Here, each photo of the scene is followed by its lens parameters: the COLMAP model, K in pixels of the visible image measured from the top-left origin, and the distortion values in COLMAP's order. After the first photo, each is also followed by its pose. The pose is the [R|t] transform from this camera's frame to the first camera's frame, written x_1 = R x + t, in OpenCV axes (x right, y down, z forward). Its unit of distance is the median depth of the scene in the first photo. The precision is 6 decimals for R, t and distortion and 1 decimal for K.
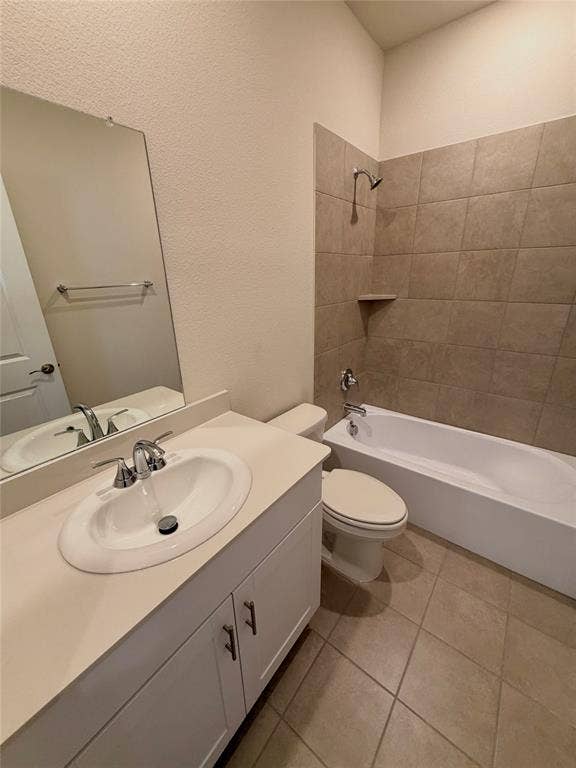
lens RADIAL K [[306.3, 0, 288.0], [0, 306.3, 384.0], [0, 0, 1]] dist [0.000007, -0.000033]
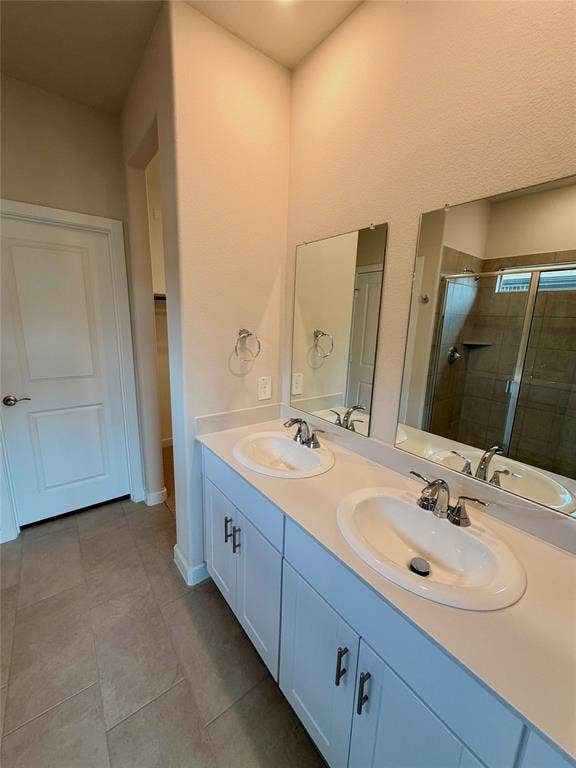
lens RADIAL K [[306.3, 0, 288.0], [0, 306.3, 384.0], [0, 0, 1]] dist [0.000007, -0.000033]
pose [[-0.246502, 0.230411, -0.941354, 0.535042], [-0.346784, 0.886044, 0.307681, -0.238076], [0.904974, 0.402290, -0.138509, 0.459735]]
